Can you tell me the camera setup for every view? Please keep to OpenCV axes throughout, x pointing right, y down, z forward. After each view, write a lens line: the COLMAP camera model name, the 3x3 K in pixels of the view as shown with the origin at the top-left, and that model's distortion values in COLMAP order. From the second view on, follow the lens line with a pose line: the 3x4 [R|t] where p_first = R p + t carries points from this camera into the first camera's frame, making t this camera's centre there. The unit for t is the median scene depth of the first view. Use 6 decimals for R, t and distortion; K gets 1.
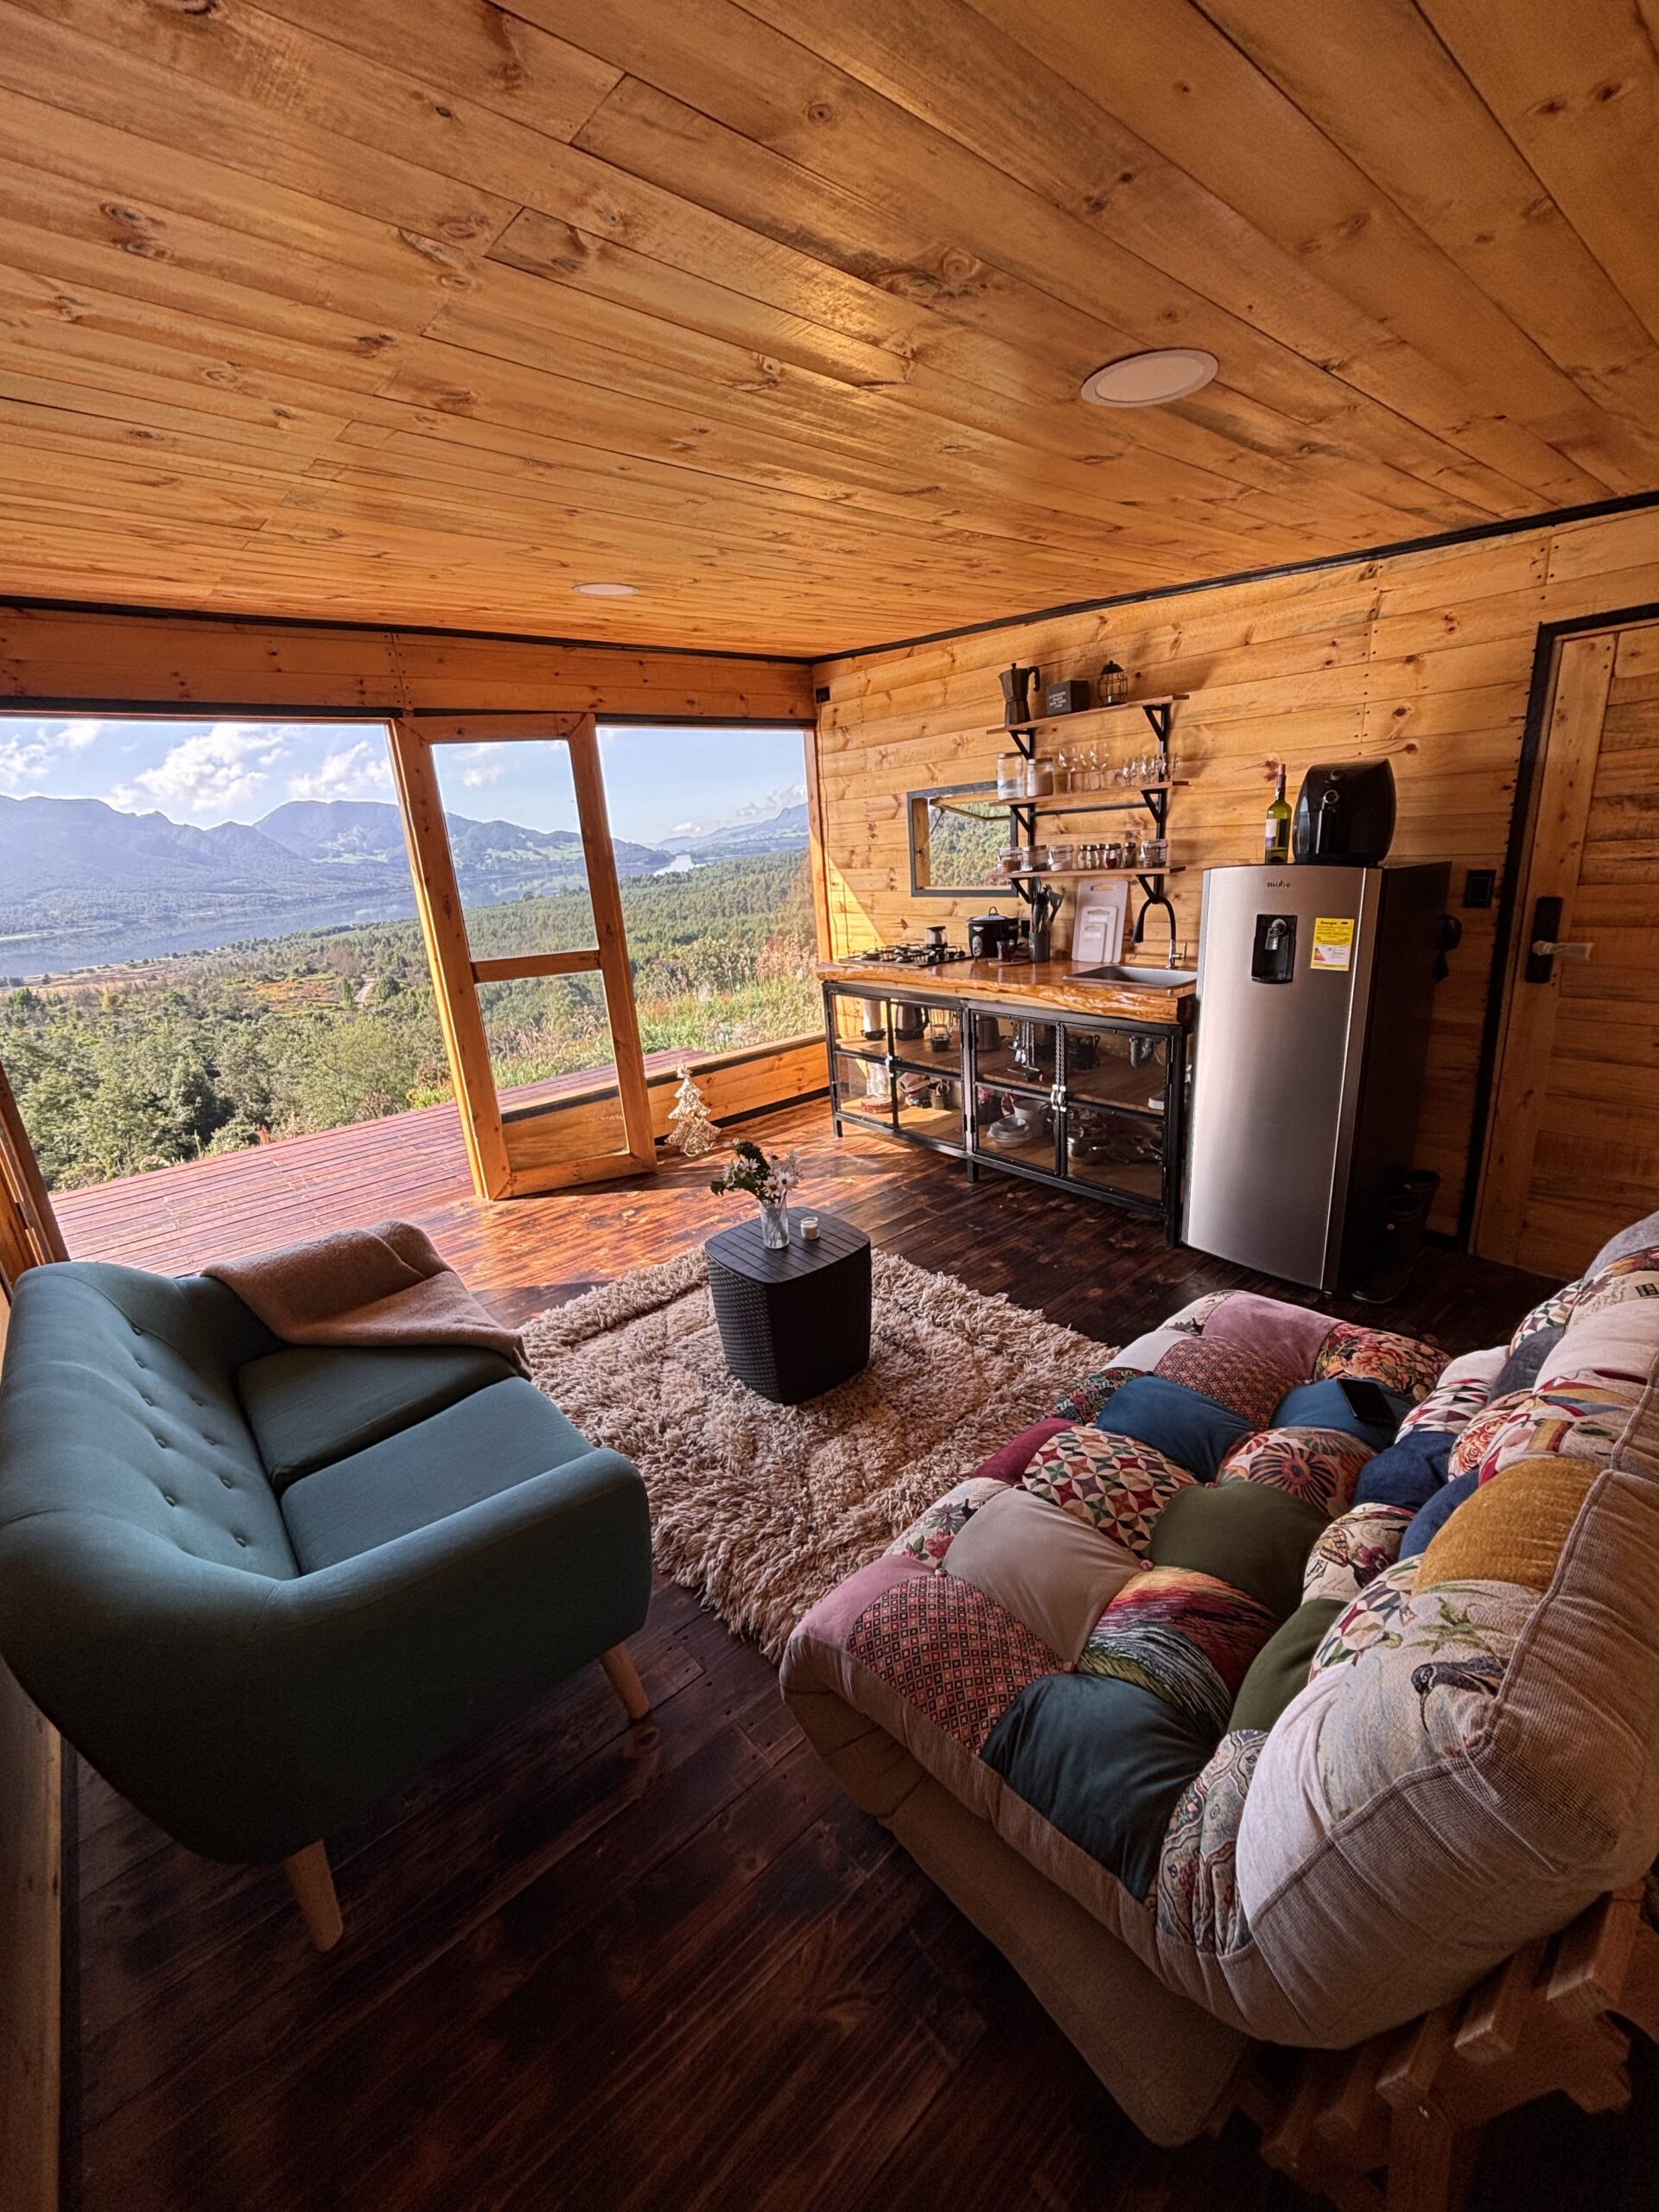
lens RADIAL K [[882.7, 0, 829.5], [0, 882.7, 1106.0], [0, 0, 1]] dist [0.026755, 0.000022]
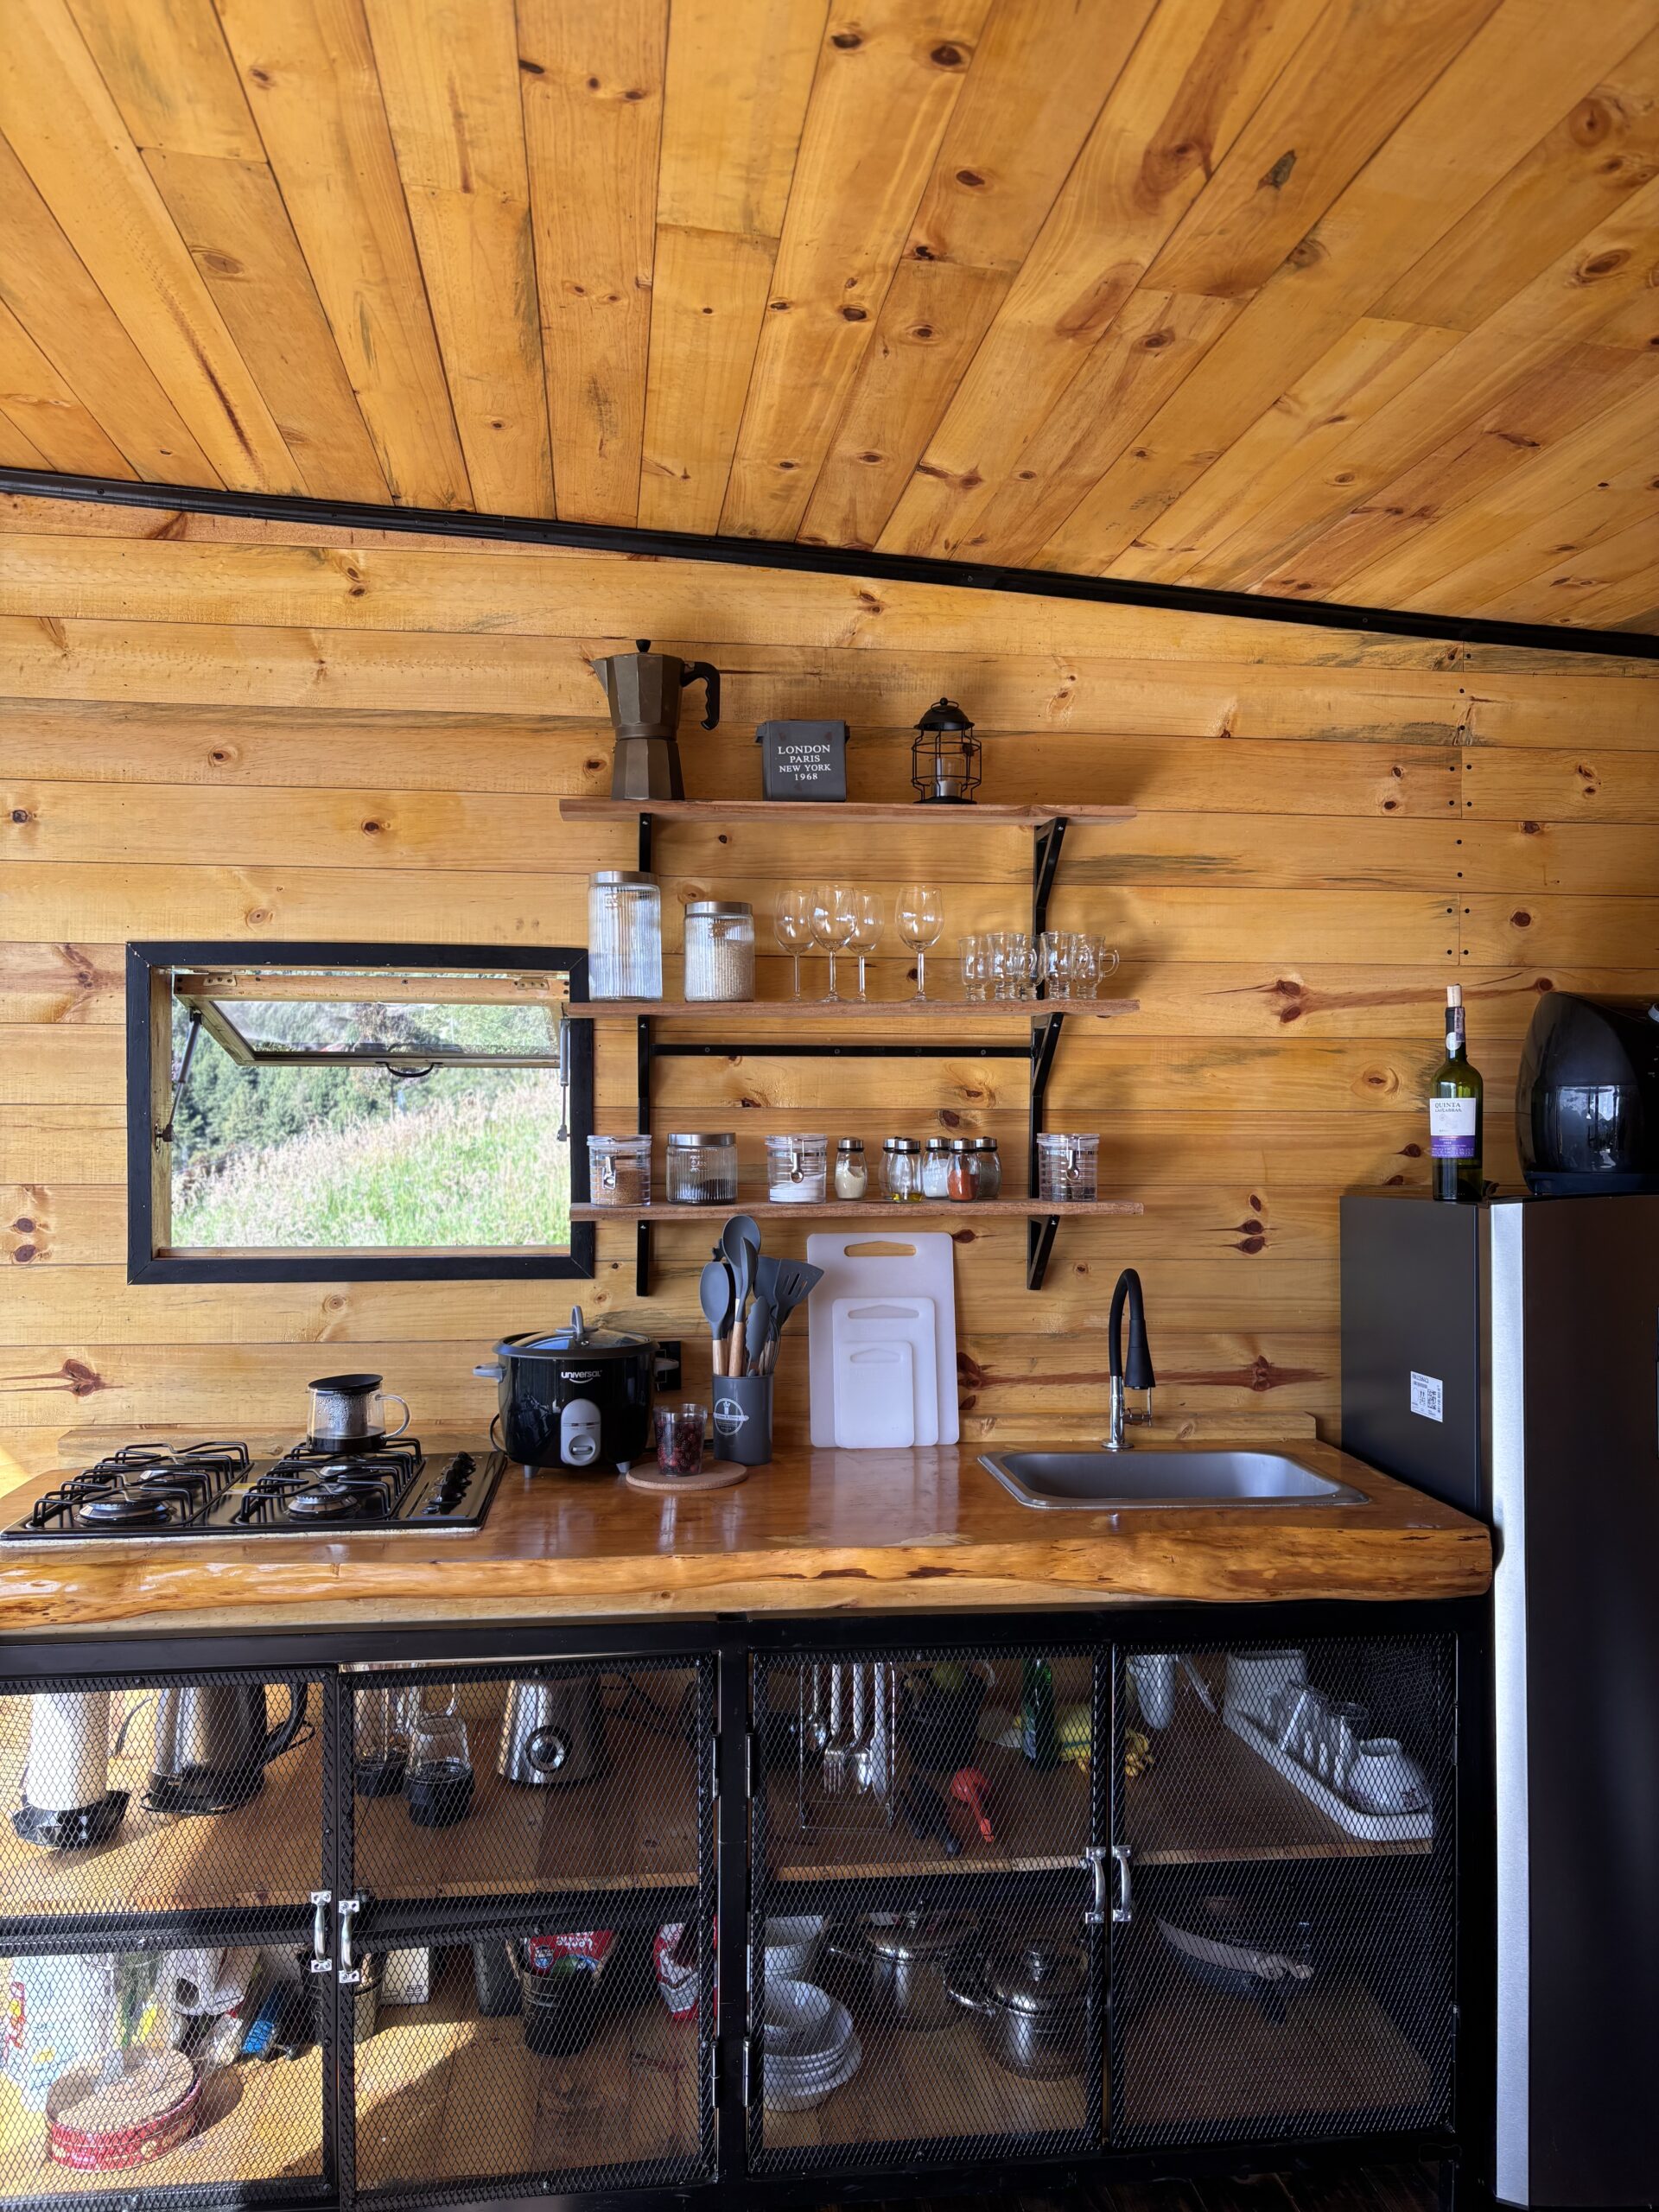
lens RADIAL K [[1774.7, 0, 829.5], [0, 1774.7, 1106.0], [0, 0, 1]] dist [0.064640, -0.000018]
pose [[0.559242, 0.054937, 0.827182, -0.315402], [0.205972, 0.957306, -0.202833, -0.148460], [-0.803010, 0.283809, 0.524050, 0.579081]]
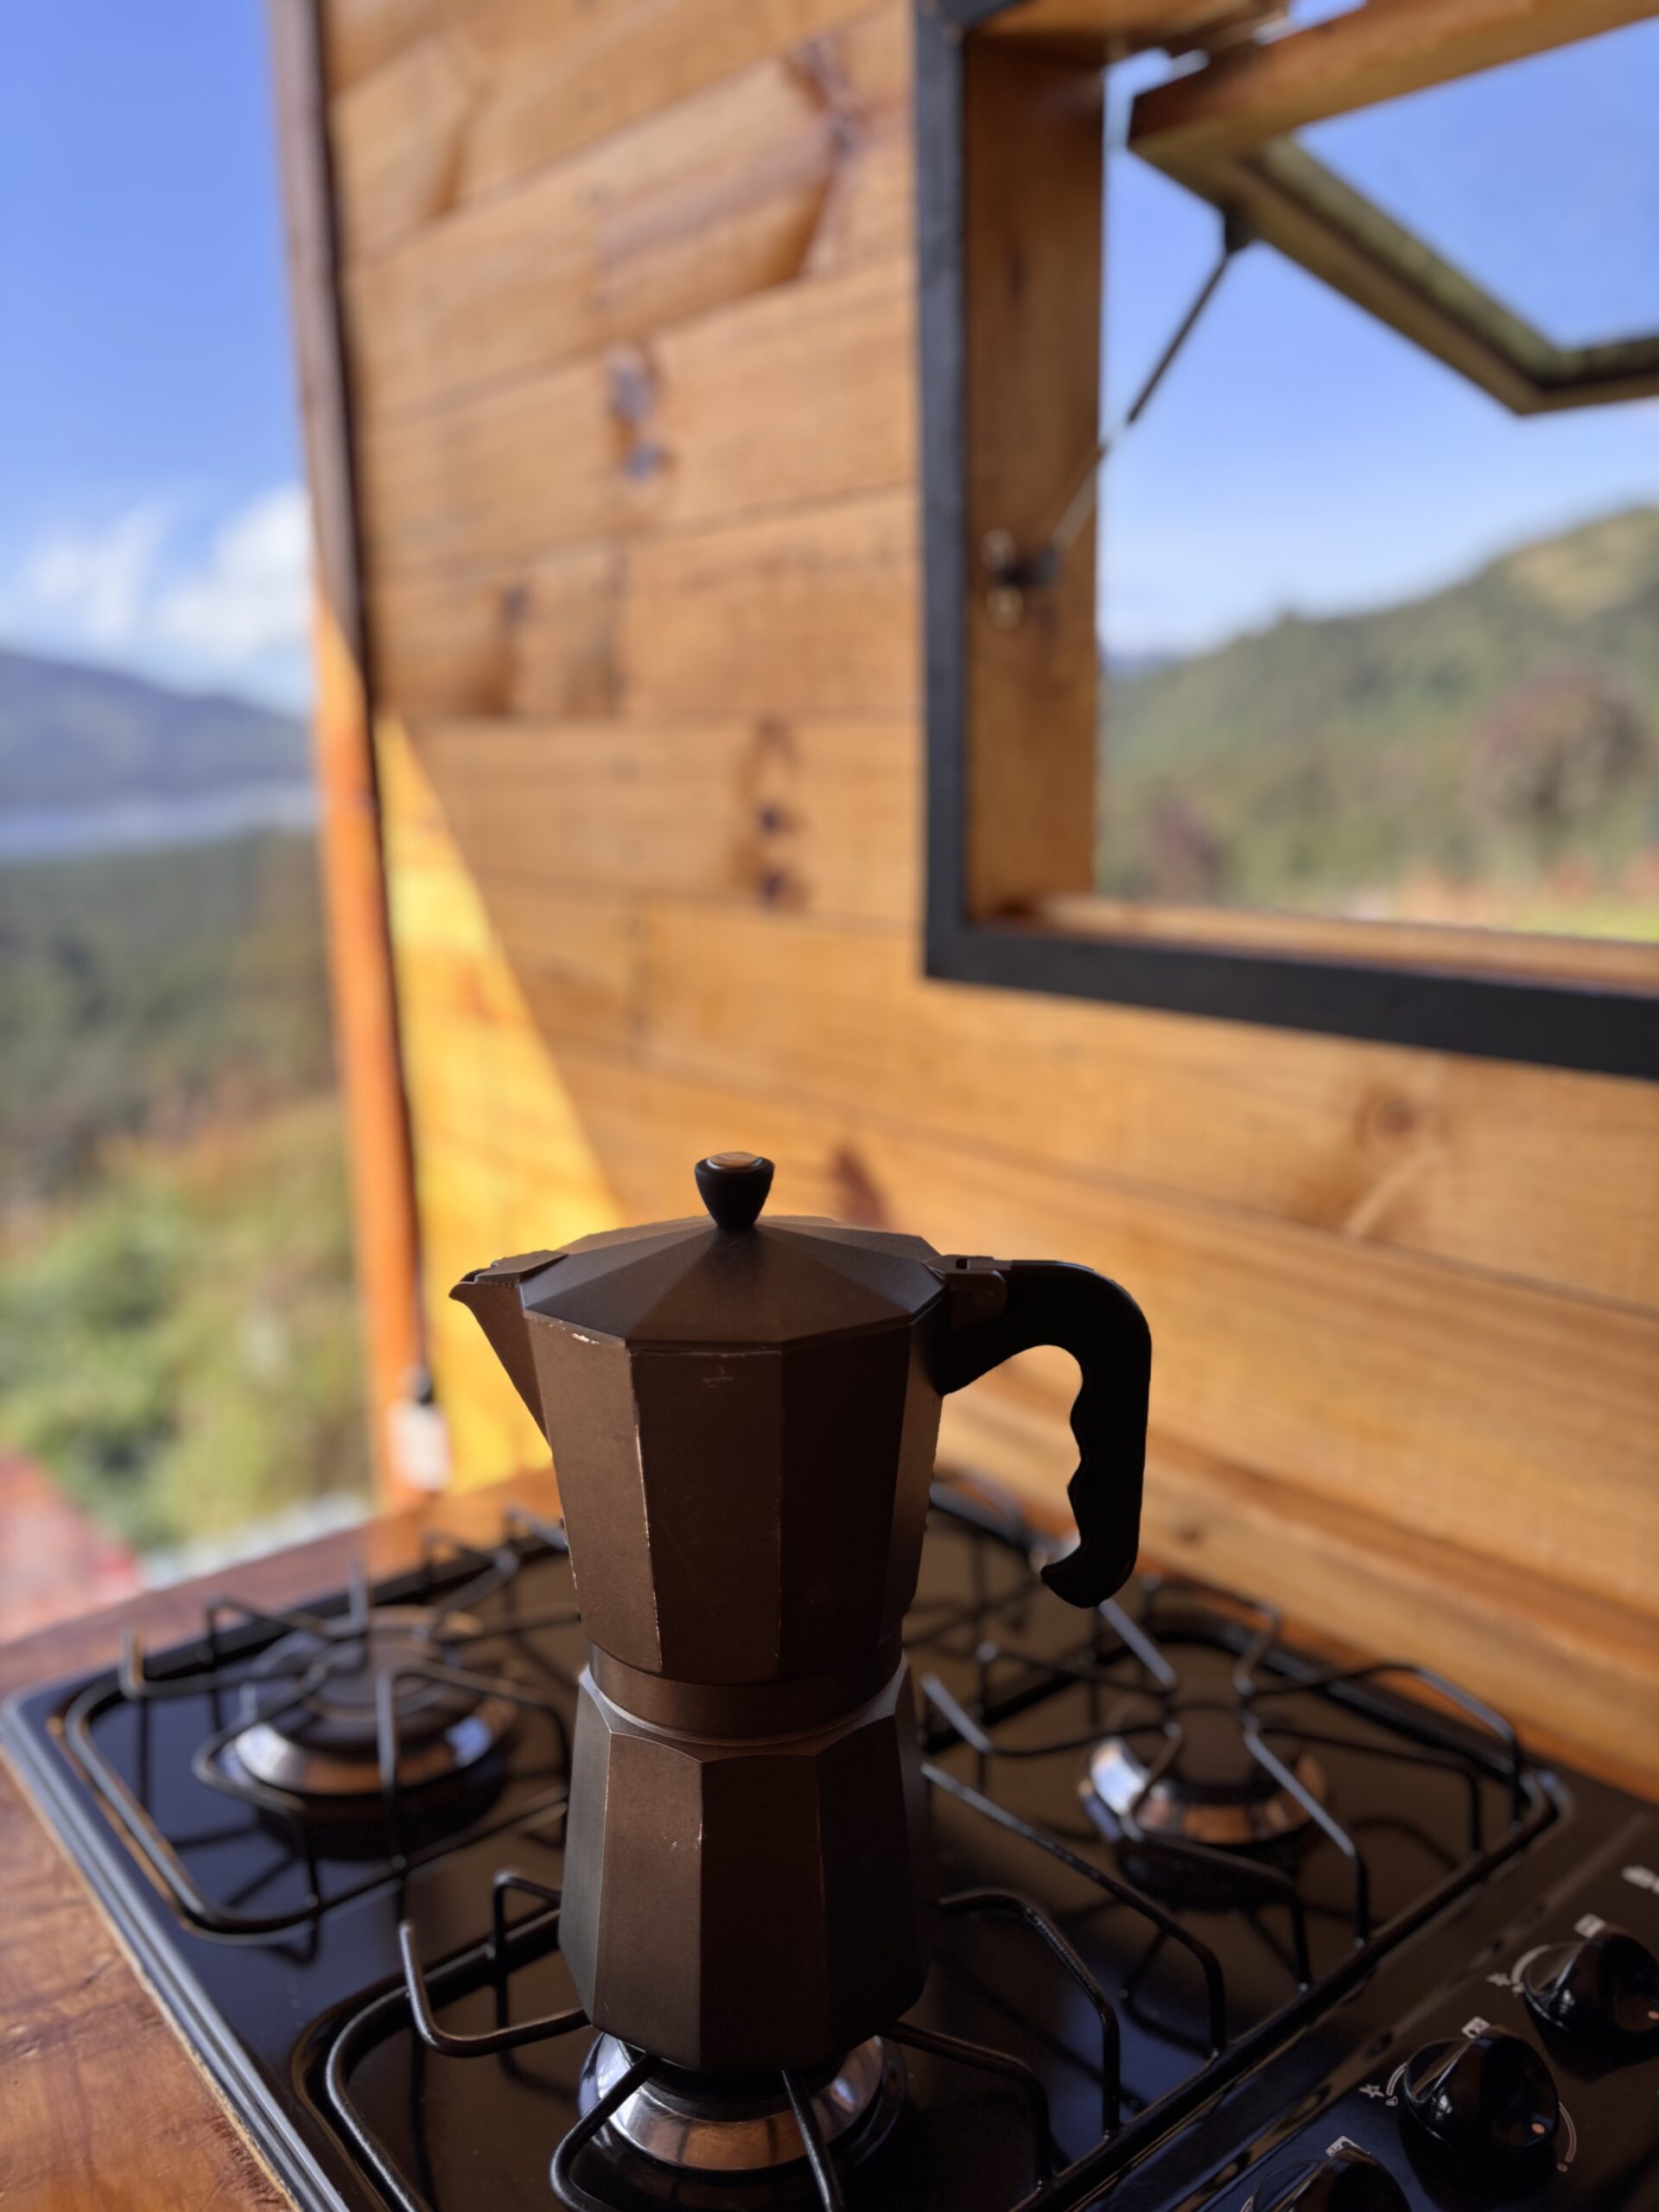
lens RADIAL K [[1758.2, 0, 829.5], [0, 1758.2, 1106.0], [0, 0, 1]] dist [-0.026933, 0.058687]
pose [[0.998347, 0.057464, -0.001029, 0.096880], [-0.057317, 0.994156, -0.091475, -0.236185], [-0.004233, 0.091383, 0.995807, 0.922696]]
